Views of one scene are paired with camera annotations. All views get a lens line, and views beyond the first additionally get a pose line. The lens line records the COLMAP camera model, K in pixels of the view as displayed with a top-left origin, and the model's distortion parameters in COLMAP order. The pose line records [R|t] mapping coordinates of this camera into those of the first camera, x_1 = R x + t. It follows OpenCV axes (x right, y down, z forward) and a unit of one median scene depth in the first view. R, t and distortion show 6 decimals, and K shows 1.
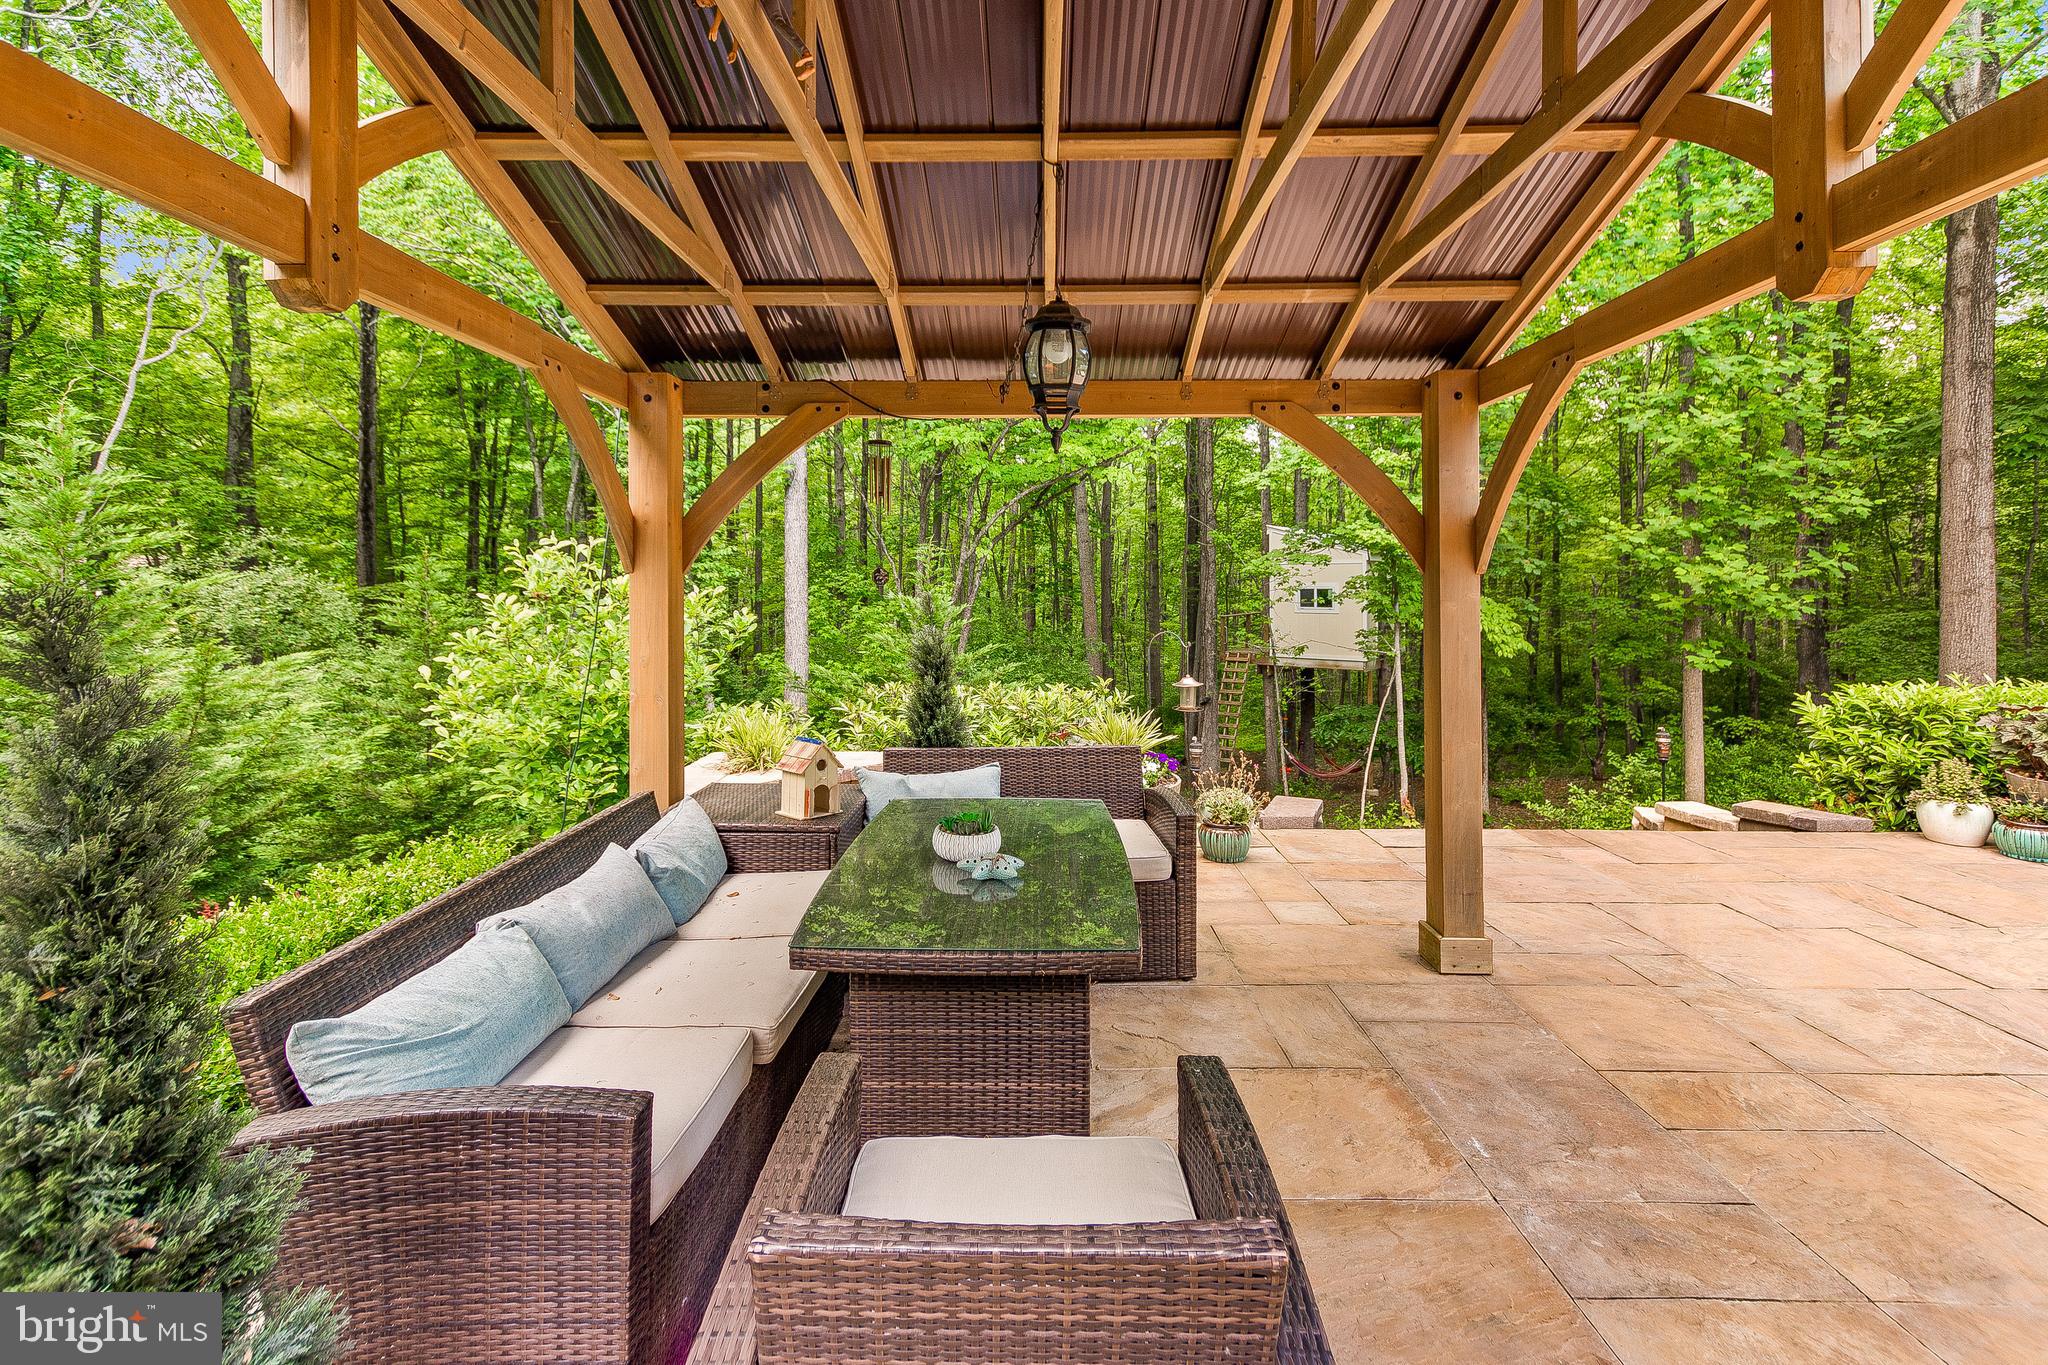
lens RADIAL K [[914.5, 0, 1028.0], [0, 914.5, 691.5], [0, 0, 1]] dist [0.020393, -0.000215]
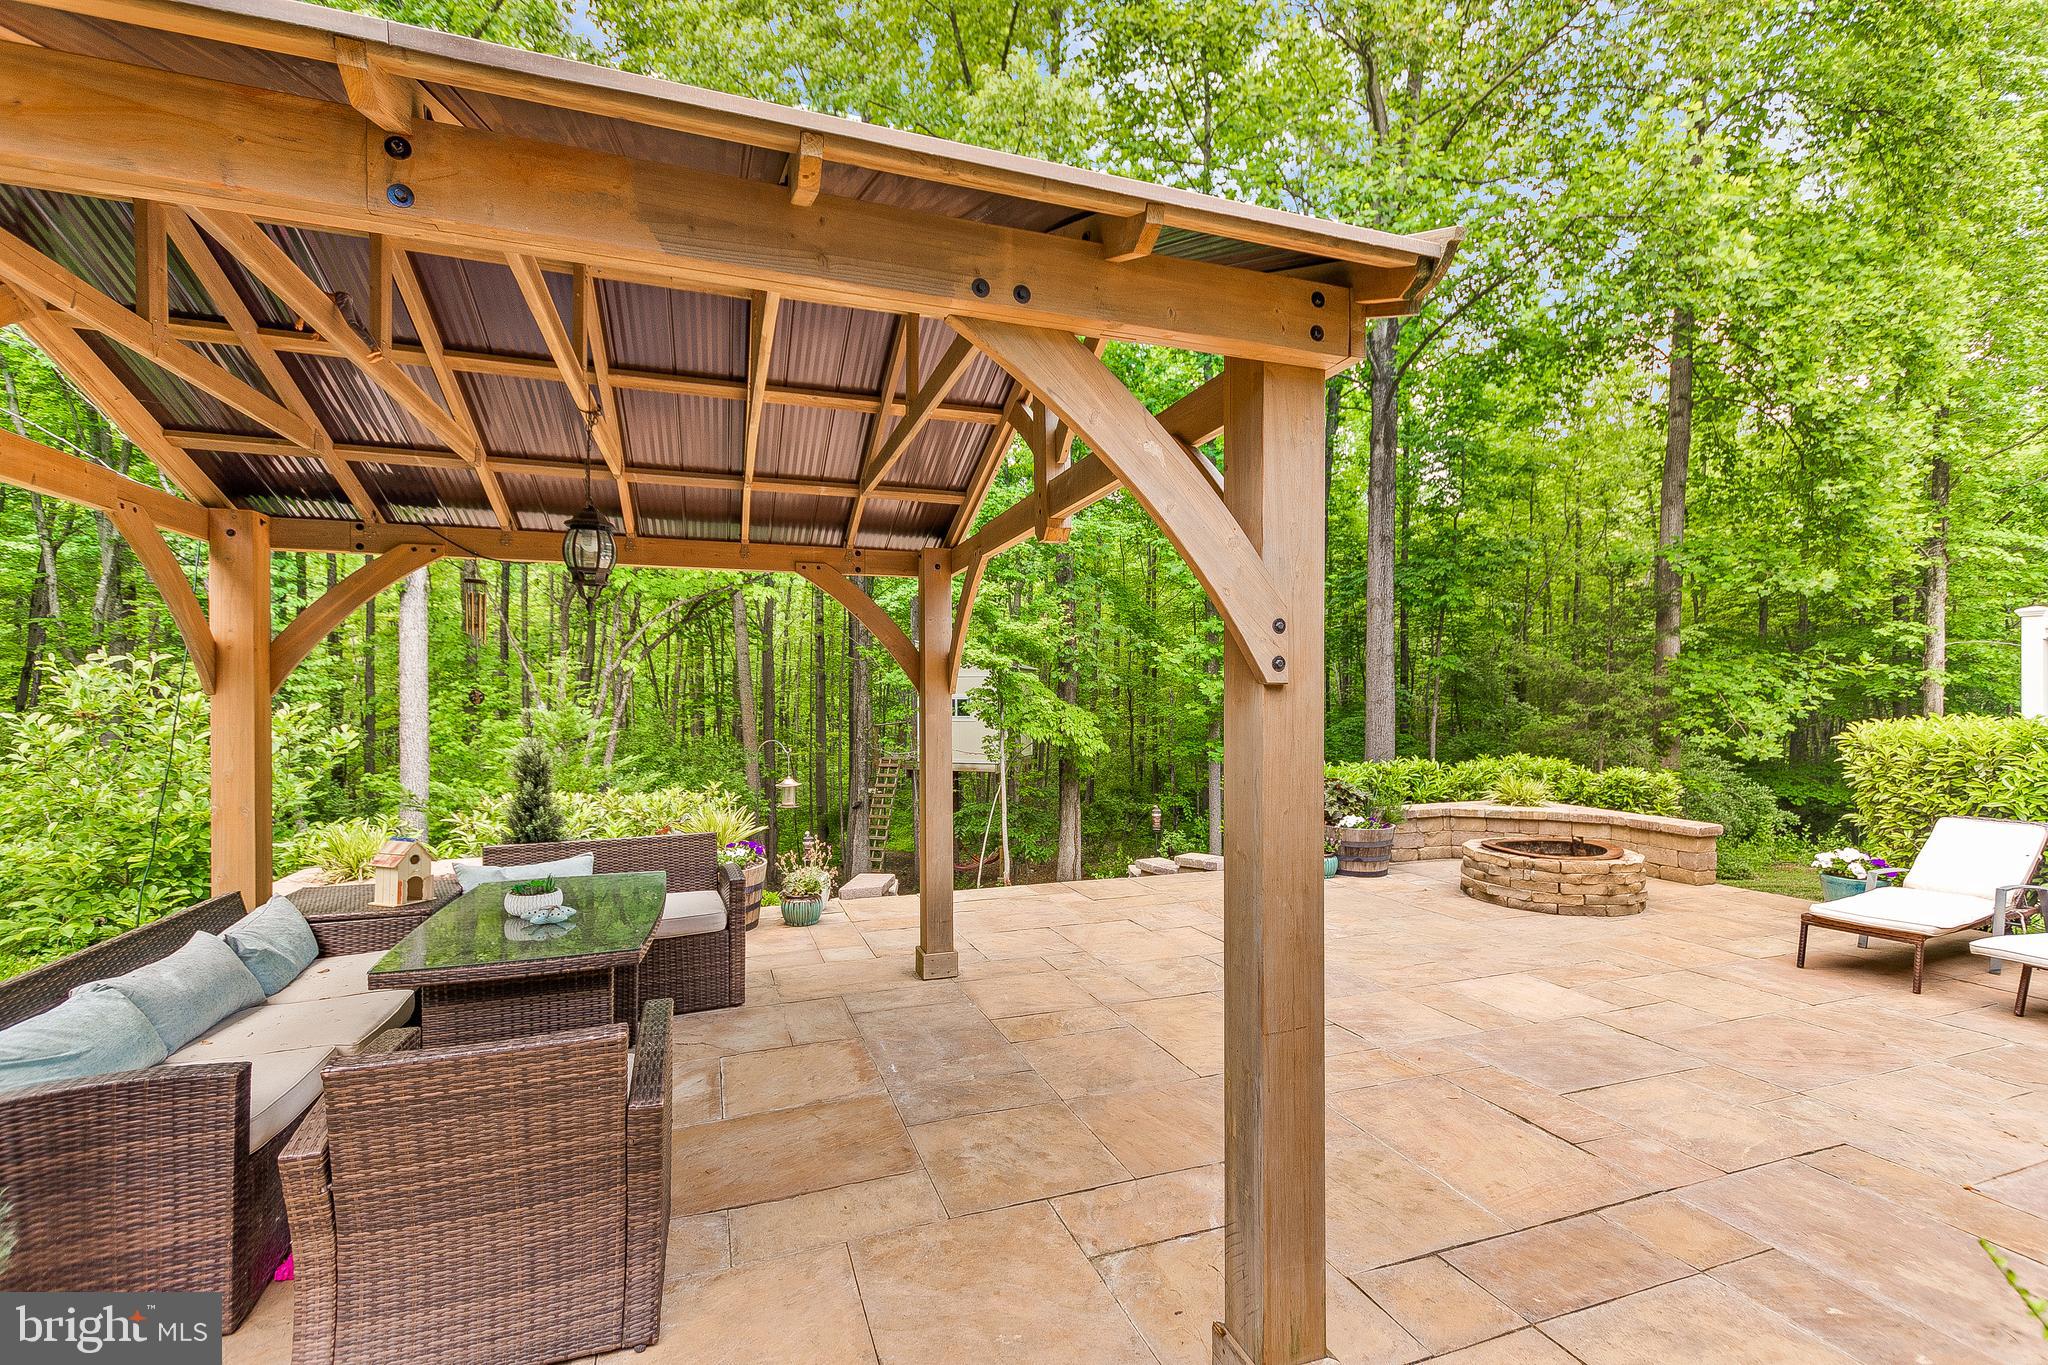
lens RADIAL K [[913.9, 0, 984.4], [0, 913.9, 752.9], [0, 0, 1]] dist [0.024717, -0.007587]
pose [[0.954782, -0.023499, 0.296377, 0.098372], [0.038993, 0.998158, -0.046474, 0.022869], [-0.294739, 0.055929, 0.953940, -0.272836]]
